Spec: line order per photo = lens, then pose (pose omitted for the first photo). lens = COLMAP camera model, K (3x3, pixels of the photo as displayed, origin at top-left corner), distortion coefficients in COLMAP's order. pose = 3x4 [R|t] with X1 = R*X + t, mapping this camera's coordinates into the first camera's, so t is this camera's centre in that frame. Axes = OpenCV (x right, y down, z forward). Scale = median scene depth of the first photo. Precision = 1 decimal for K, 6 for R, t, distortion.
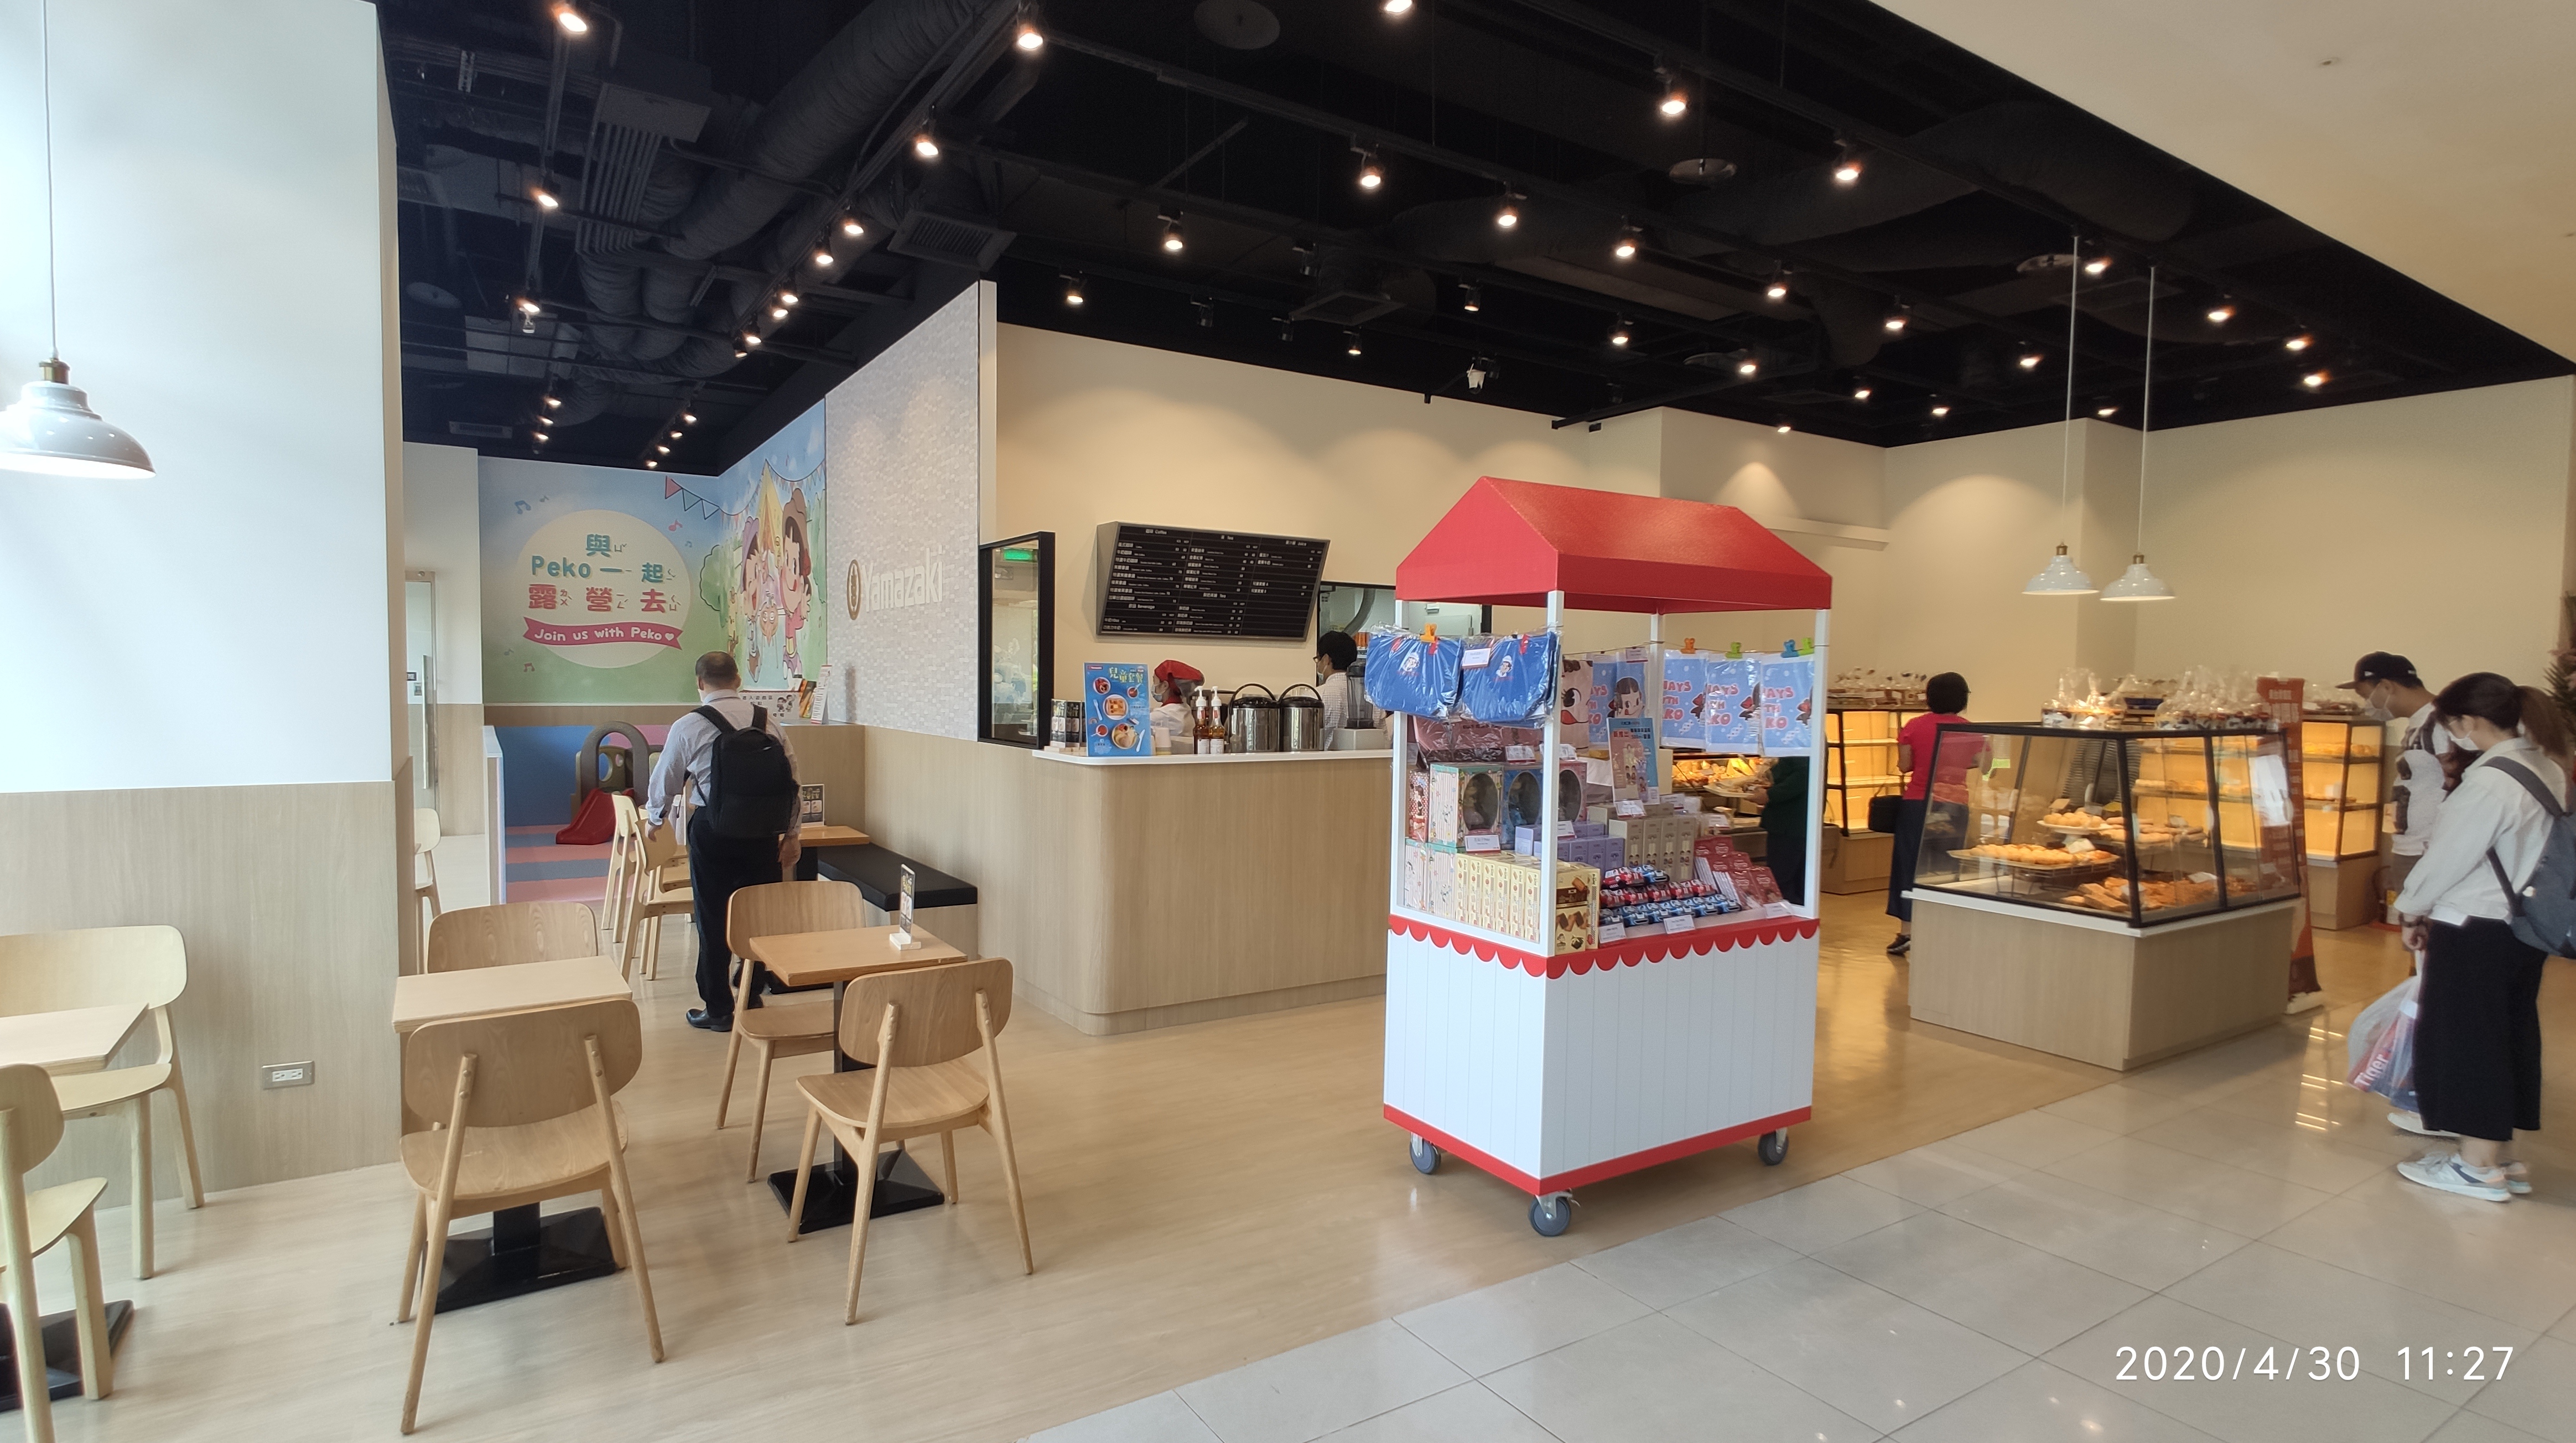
lens RADIAL K [[1271.8, 0, 1288.0], [0, 1271.8, 721.5], [0, 0, 1]] dist [-0.002549, -0.000219]
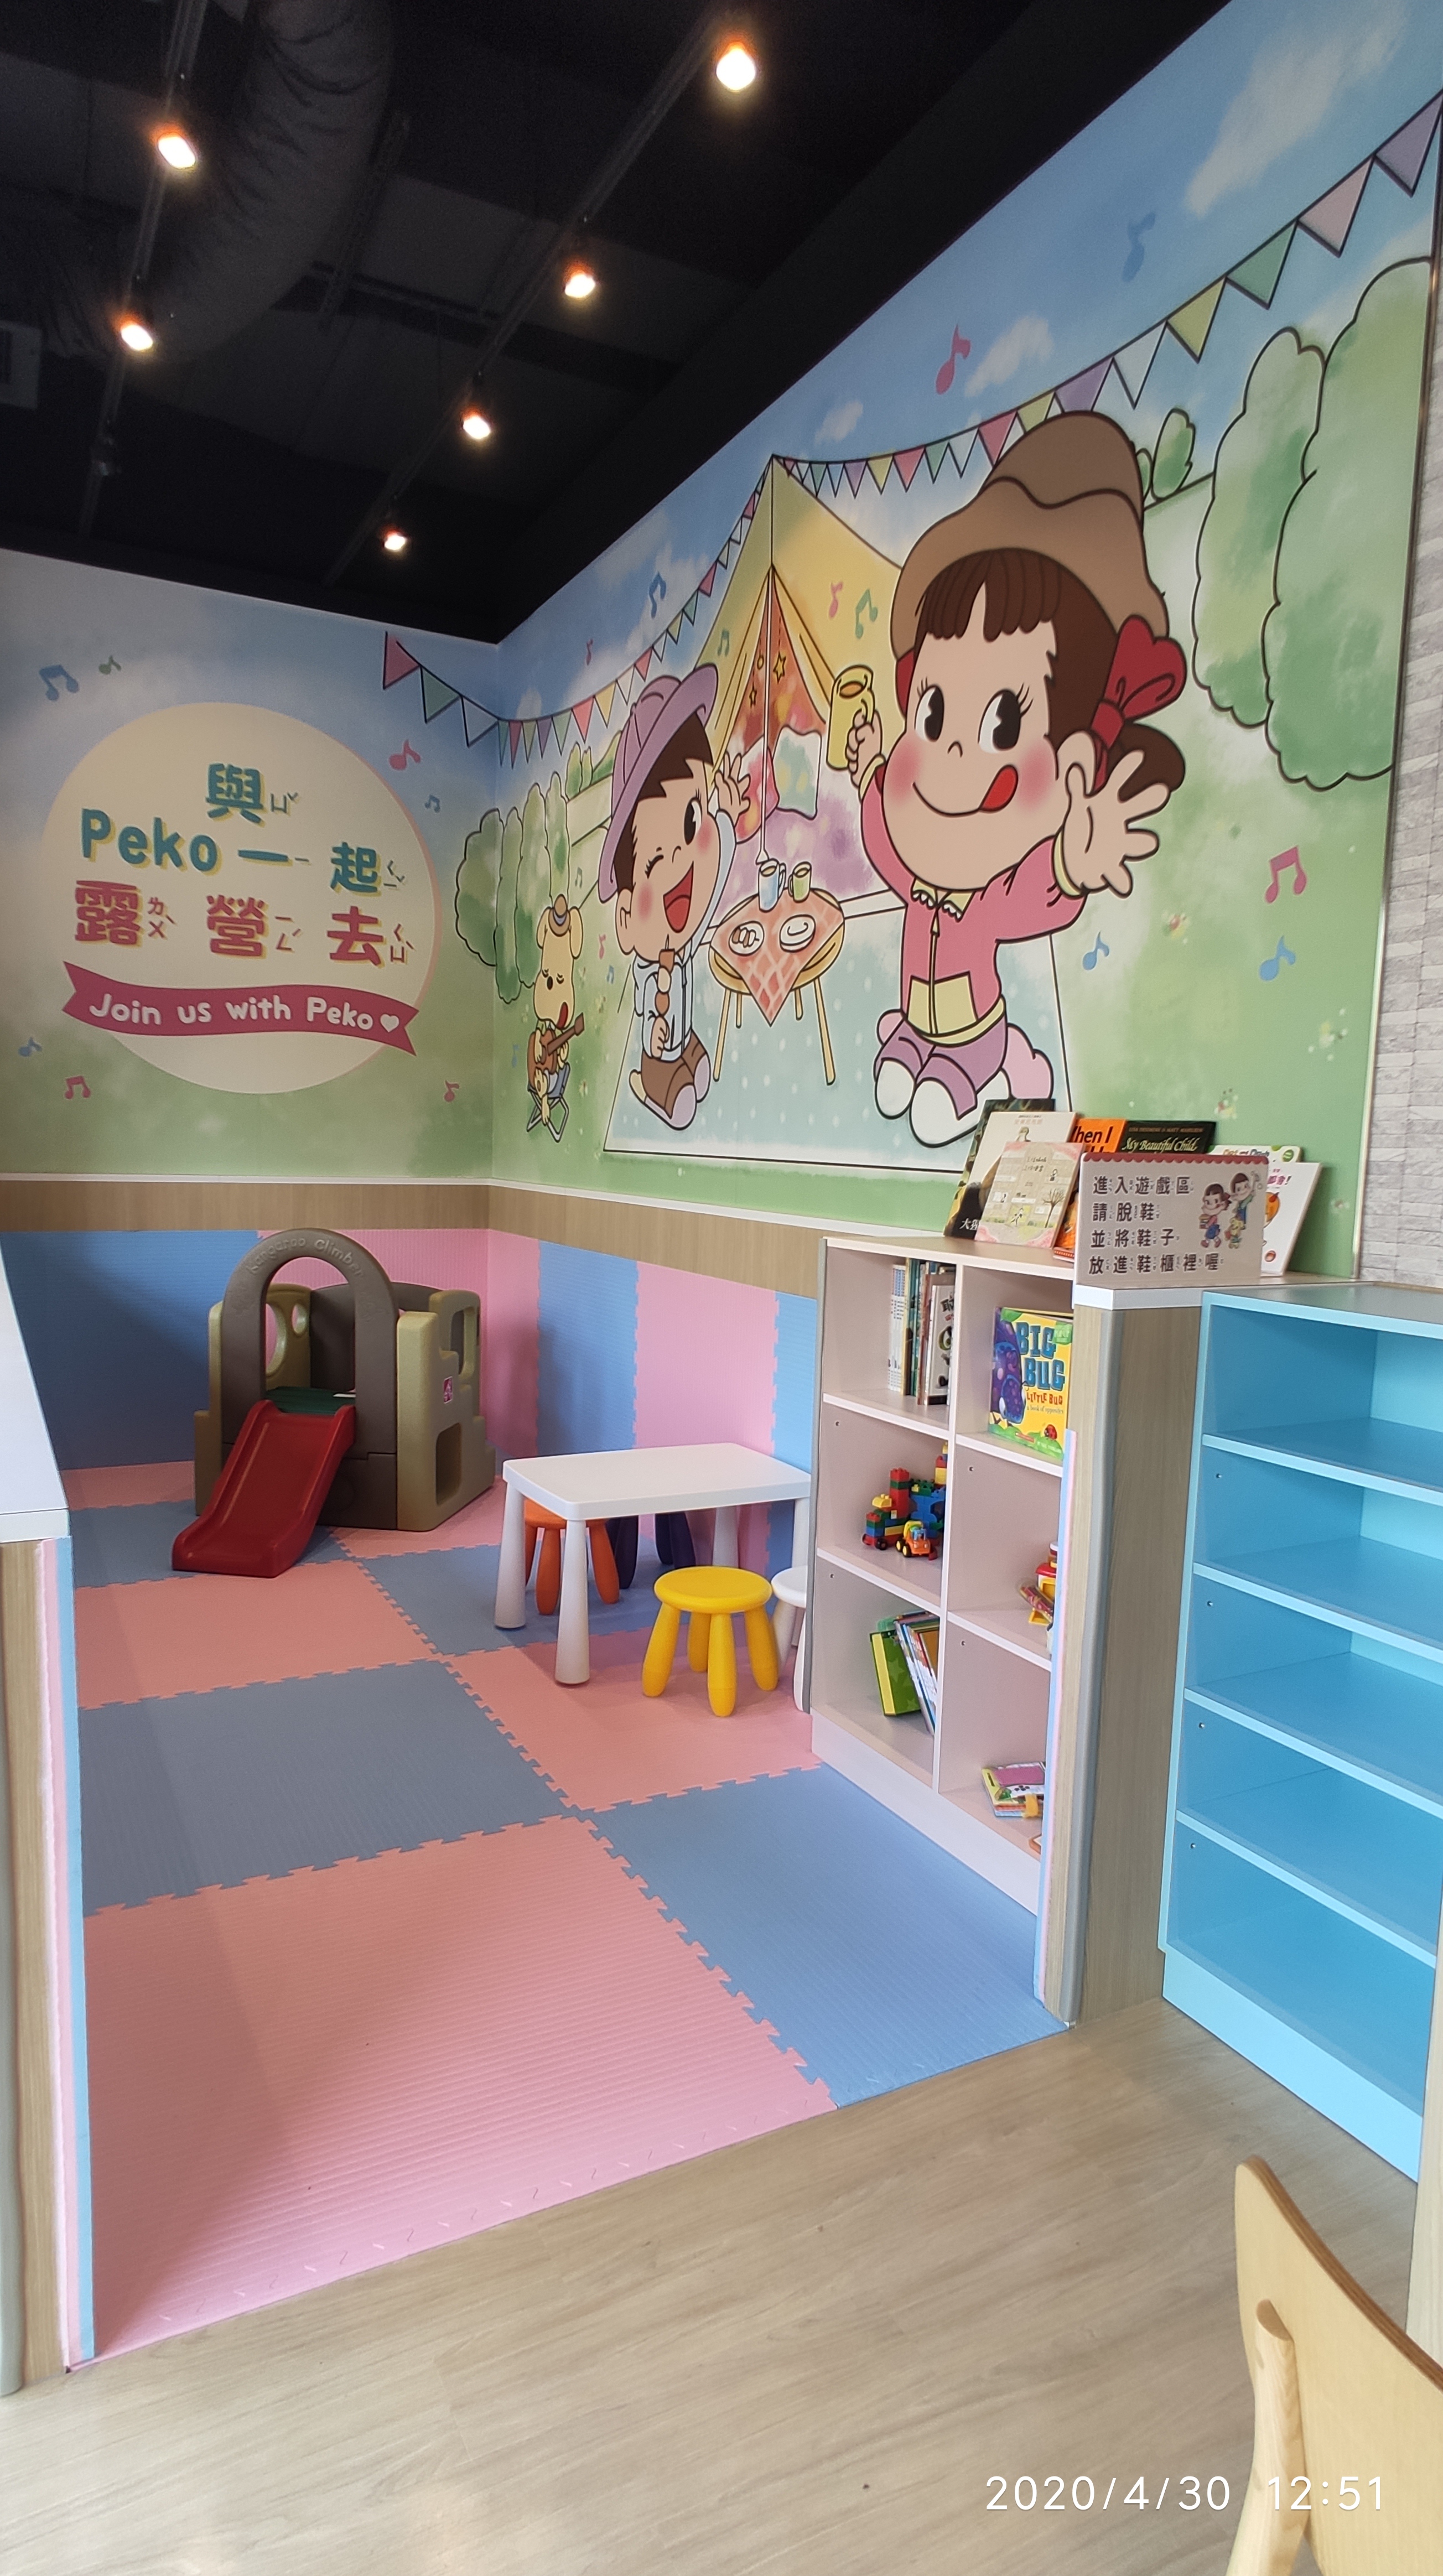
lens RADIAL K [[1370.2, 0, 721.5], [0, 1370.2, 1288.0], [0, 0, 1]] dist [0.002940, 0.000098]
pose [[0.997698, 0.023639, -0.063560, -0.352591], [-0.019354, 0.997552, 0.067194, -0.010961], [0.064992, -0.065809, 0.995713, 0.555543]]
